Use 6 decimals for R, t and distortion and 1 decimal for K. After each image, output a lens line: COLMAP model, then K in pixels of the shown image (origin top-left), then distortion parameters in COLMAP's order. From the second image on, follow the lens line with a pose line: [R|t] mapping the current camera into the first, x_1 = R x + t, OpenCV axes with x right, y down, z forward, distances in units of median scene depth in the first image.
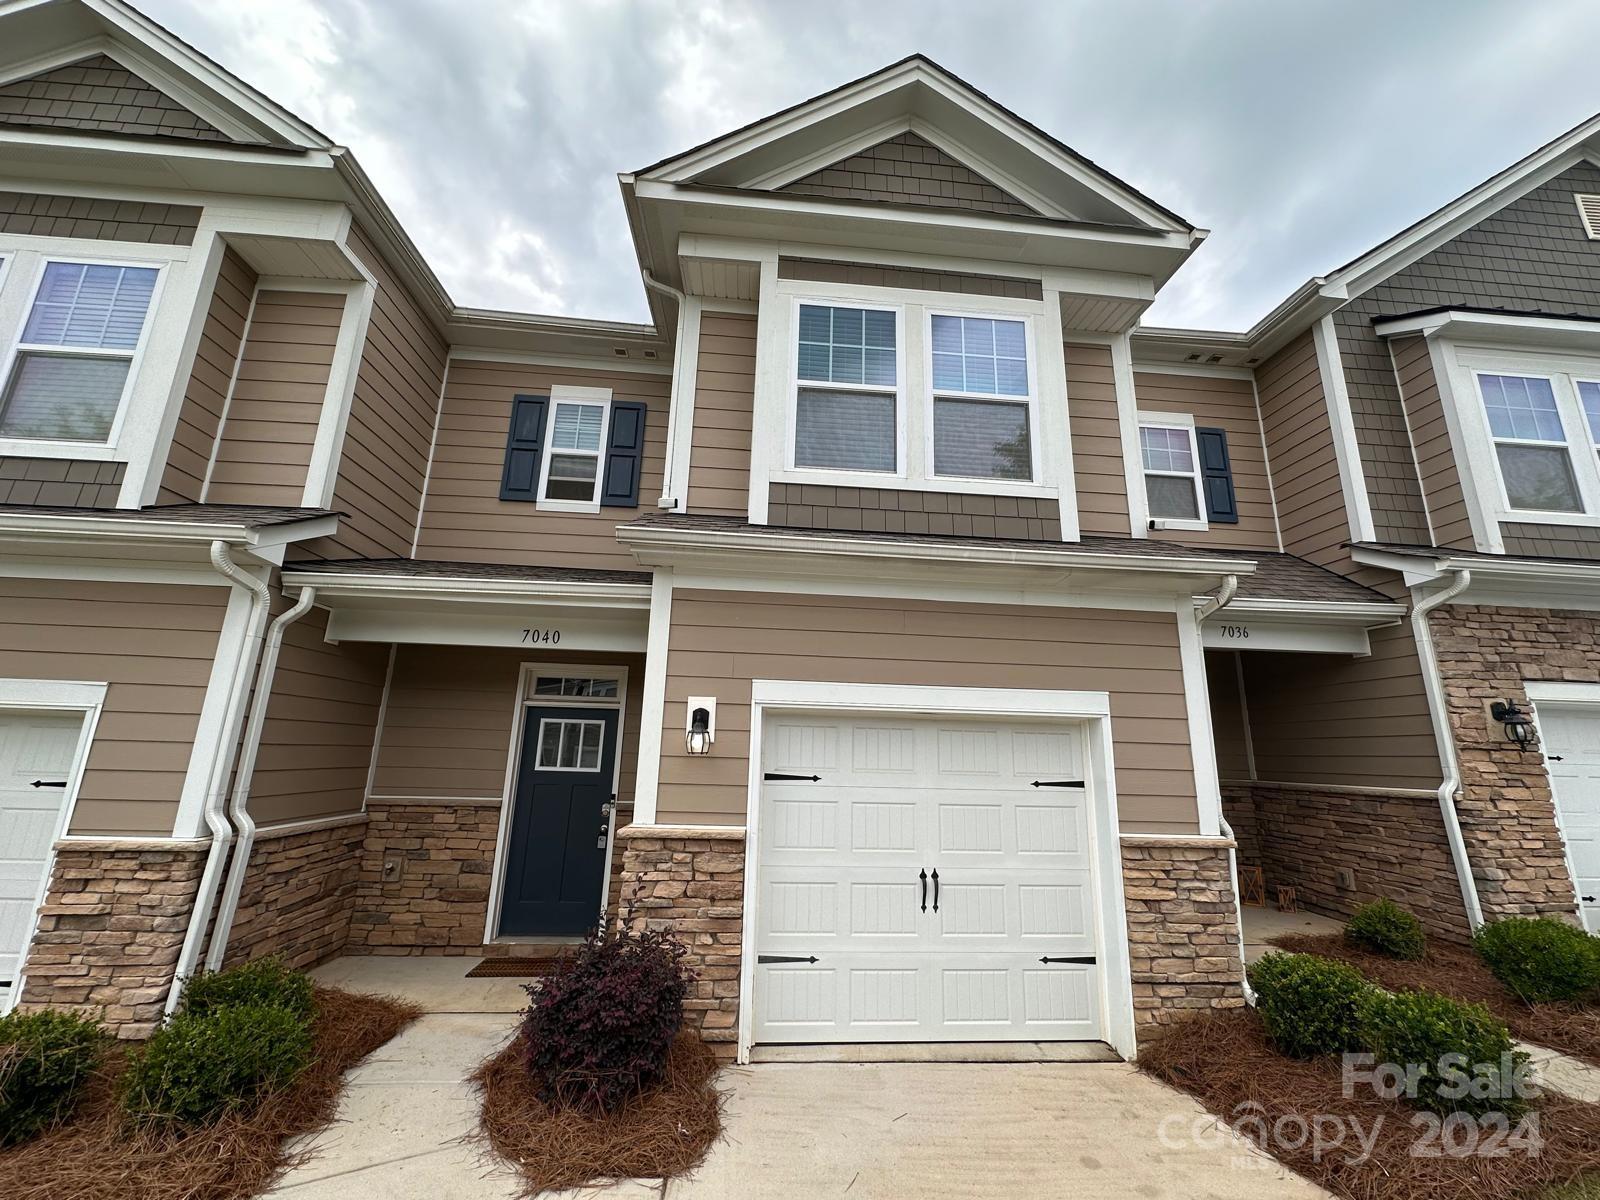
lens RADIAL K [[636.7, 0, 799.6], [0, 636.7, 597.7], [0, 0, 1]] dist [-0.004003, 0.001338]
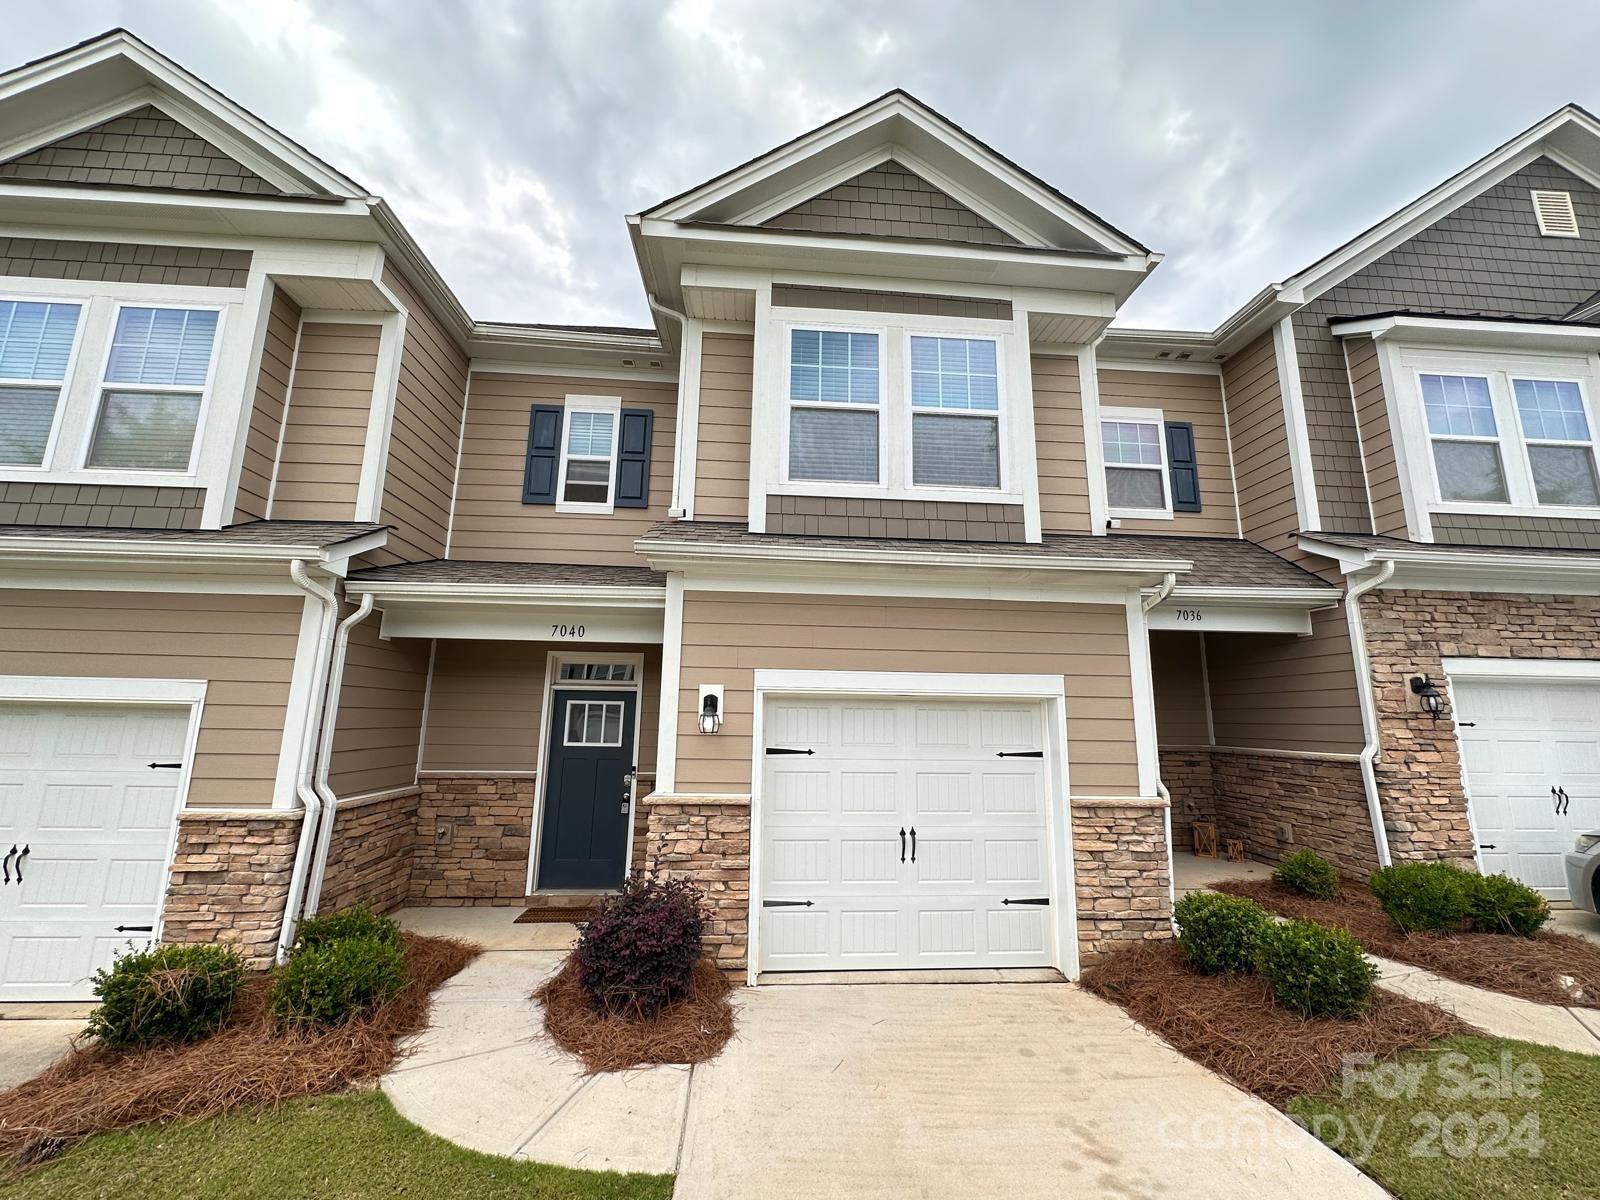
lens RADIAL K [[636.7, 0, 799.6], [0, 636.7, 597.7], [0, 0, 1]] dist [-0.004003, 0.001338]
pose [[0.999894, -0.013410, -0.005723, 0.015583], [0.013686, 0.998593, 0.051231, -0.055544], [0.005028, -0.051304, 0.998670, -0.141192]]
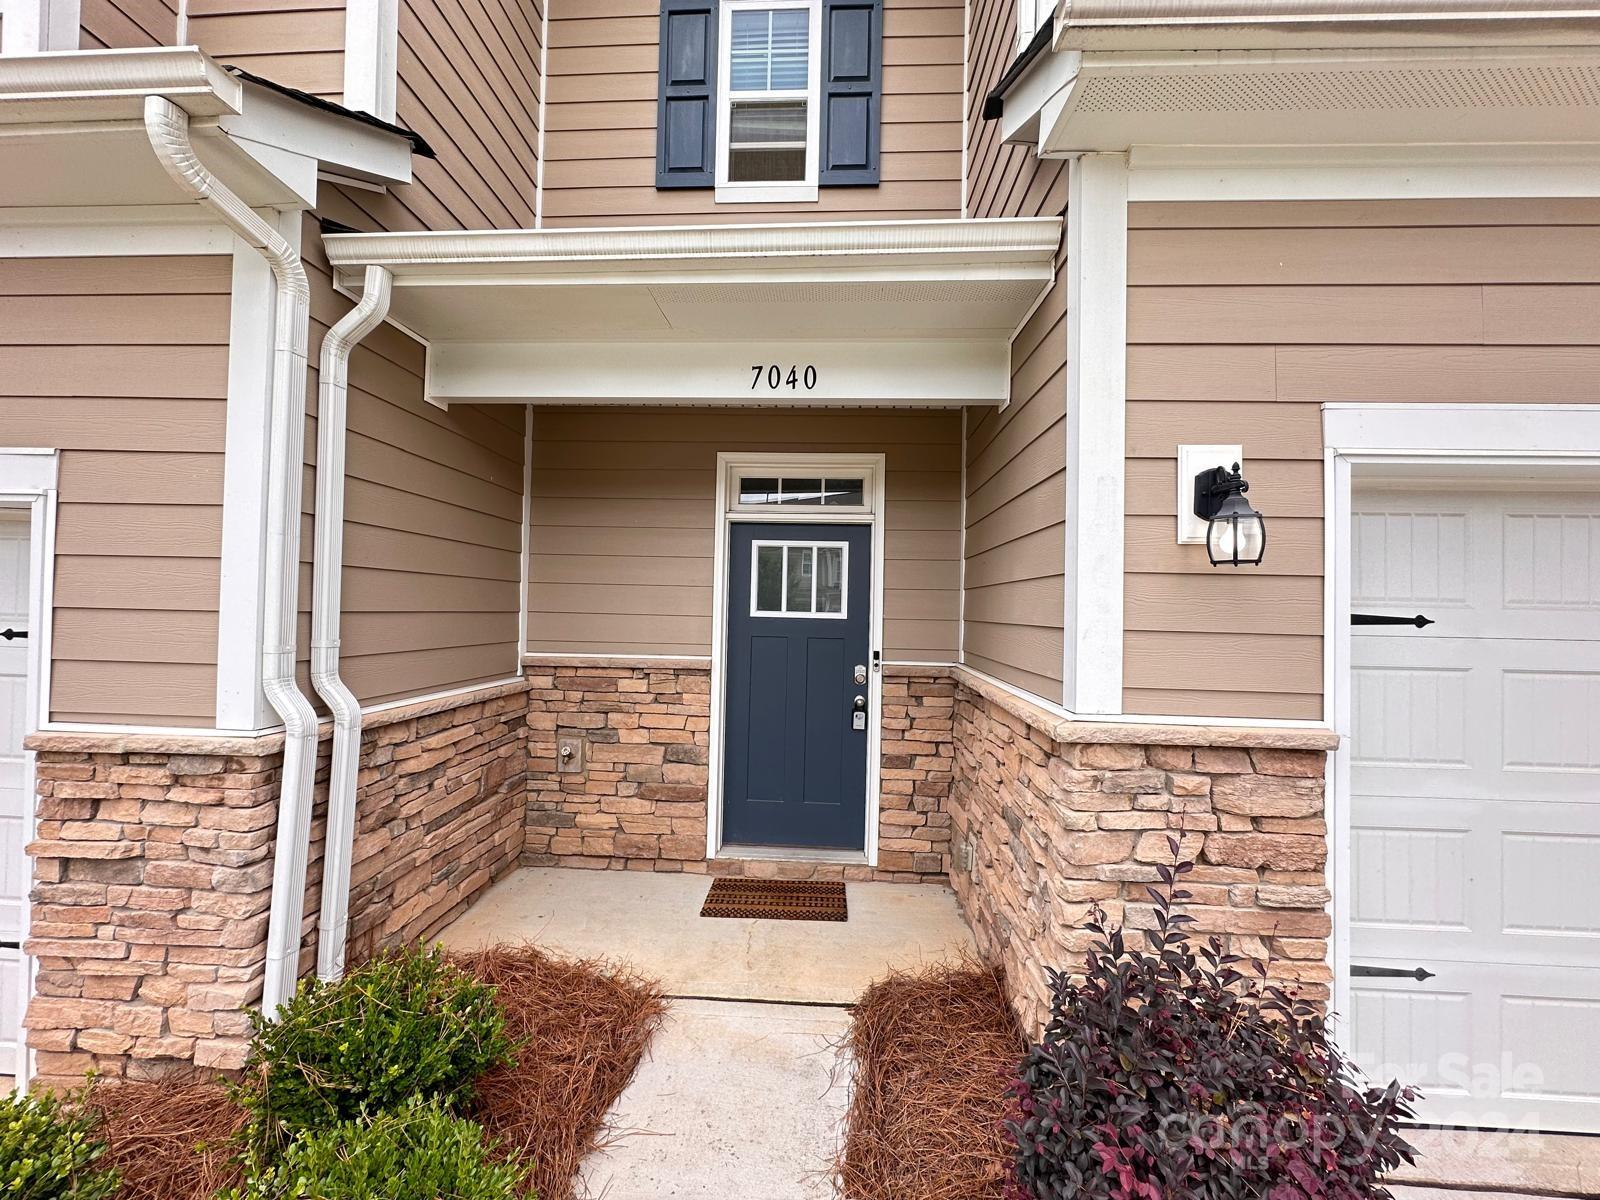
lens RADIAL K [[636.7, 0, 799.6], [0, 636.7, 597.7], [0, 0, 1]] dist [-0.004003, 0.001338]
pose [[0.990790, -0.008610, -0.135130, -0.348595], [0.037581, 0.976255, 0.213341, 0.141618], [0.130084, -0.216455, 0.967587, 0.465671]]
